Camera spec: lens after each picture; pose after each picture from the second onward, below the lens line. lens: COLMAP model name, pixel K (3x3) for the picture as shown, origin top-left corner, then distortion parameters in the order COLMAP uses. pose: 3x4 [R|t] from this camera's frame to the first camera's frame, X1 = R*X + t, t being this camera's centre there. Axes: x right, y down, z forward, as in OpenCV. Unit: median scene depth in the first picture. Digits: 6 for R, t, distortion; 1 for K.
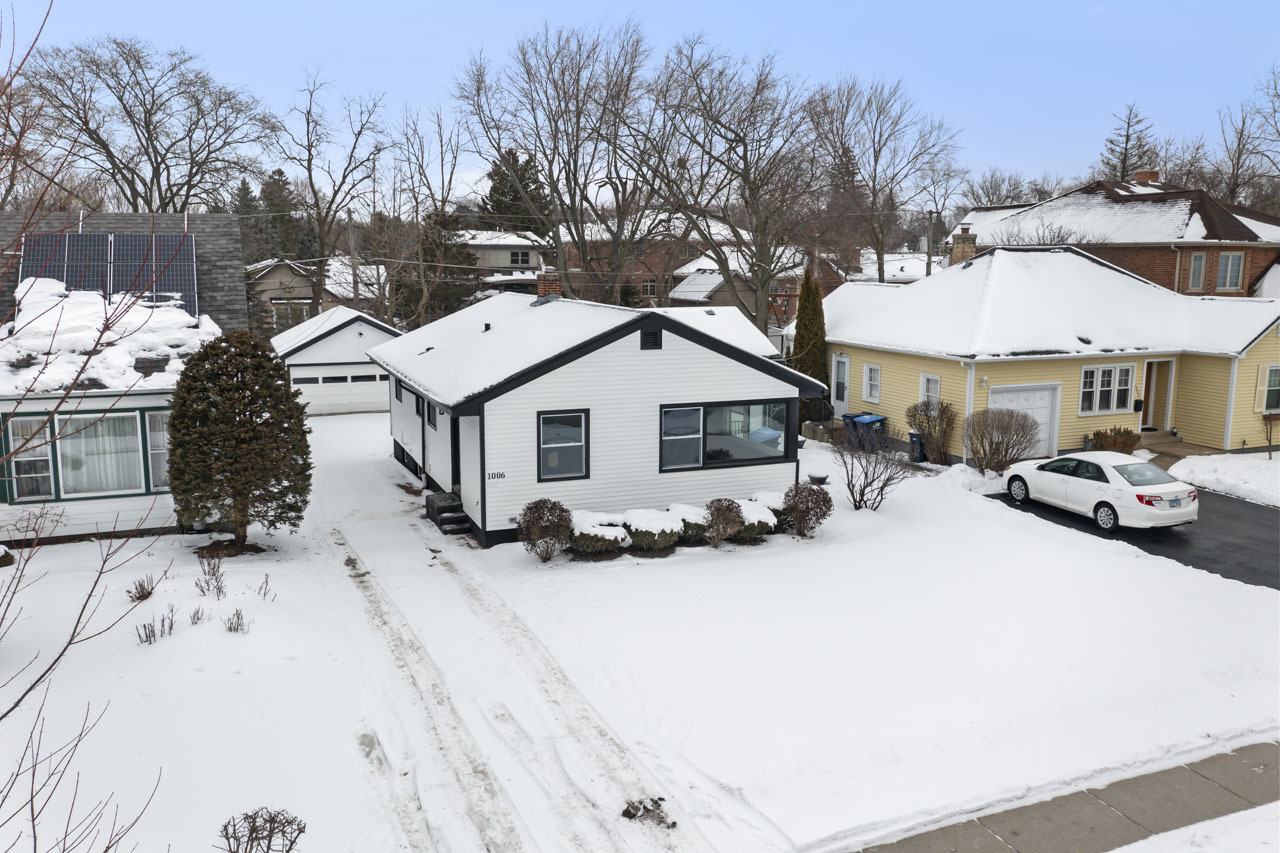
lens RADIAL K [[1038.5, 0, 640.0], [0, 1038.5, 426.5], [0, 0, 1]] dist [-0.003600, -0.003159]
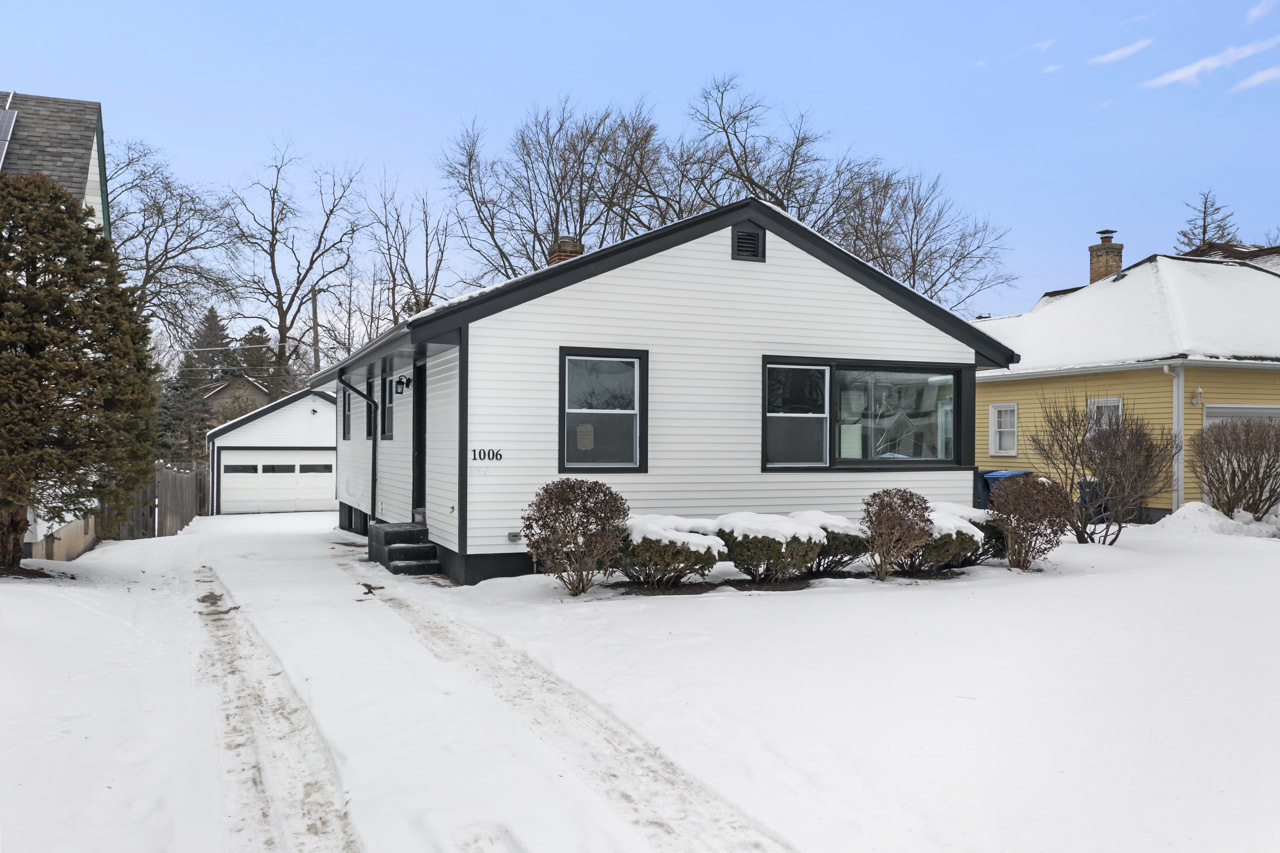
lens RADIAL K [[1055.8, 0, 640.4], [0, 1055.8, 446.5], [0, 0, 1]] dist [-0.000955, 0.004943]
pose [[0.999939, -0.000093, 0.011076, -0.059468], [0.001818, 0.987778, -0.155858, 0.128694], [-0.010926, 0.155868, 0.987717, 0.417915]]
